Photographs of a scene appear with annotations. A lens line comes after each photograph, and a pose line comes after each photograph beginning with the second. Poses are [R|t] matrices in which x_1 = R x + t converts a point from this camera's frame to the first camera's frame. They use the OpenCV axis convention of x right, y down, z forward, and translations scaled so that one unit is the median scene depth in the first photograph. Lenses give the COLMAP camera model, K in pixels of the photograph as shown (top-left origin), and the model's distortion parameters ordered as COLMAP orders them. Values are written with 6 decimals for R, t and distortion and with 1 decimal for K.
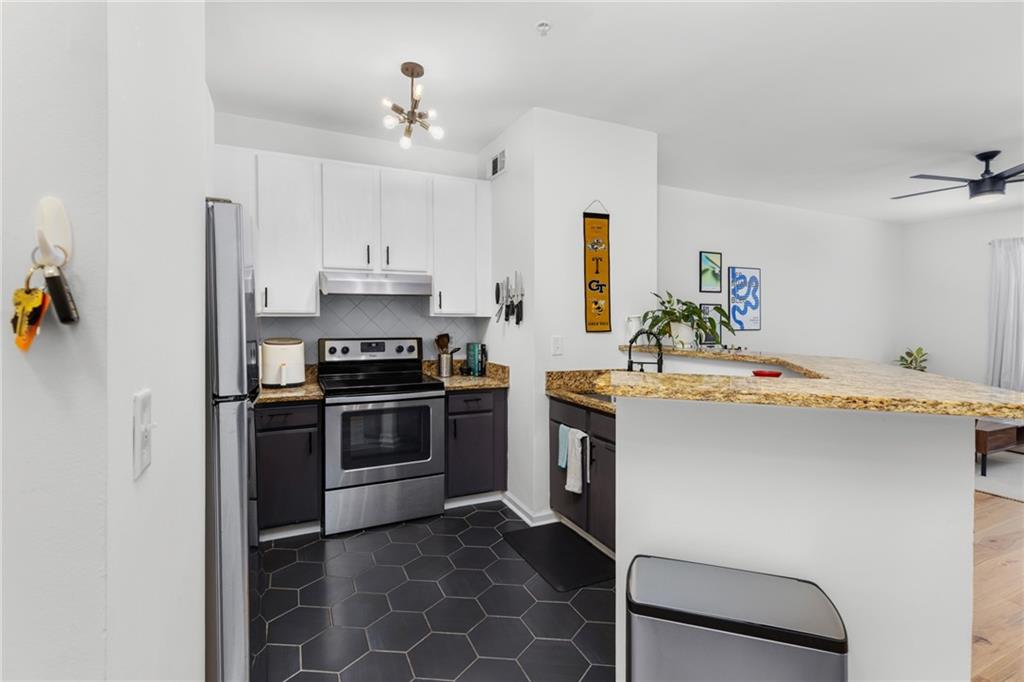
lens RADIAL K [[469.2, 0, 508.3], [0, 469.2, 324.4], [0, 0, 1]] dist [0.008287, -0.002120]
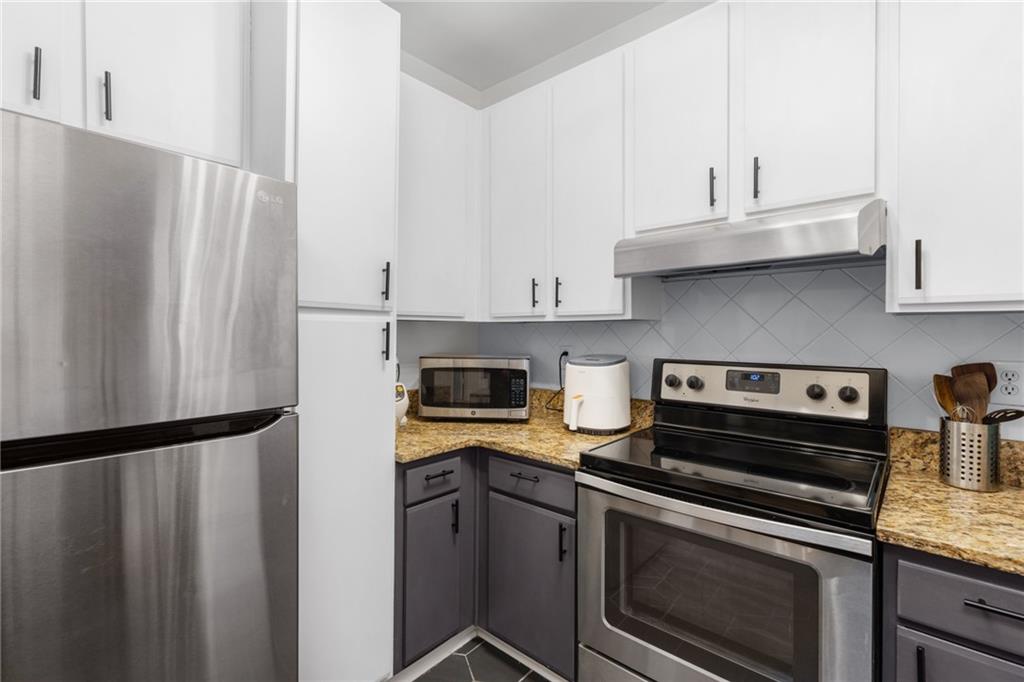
lens RADIAL K [[469.2, 0, 510.9], [0, 469.2, 337.9], [0, 0, 1]] dist [0.008287, -0.002120]
pose [[0.387426, 0.010837, -0.921837, 0.059744], [-0.011177, 0.999913, 0.007057, 0.002931], [0.921833, 0.007569, 0.387513, 0.600957]]
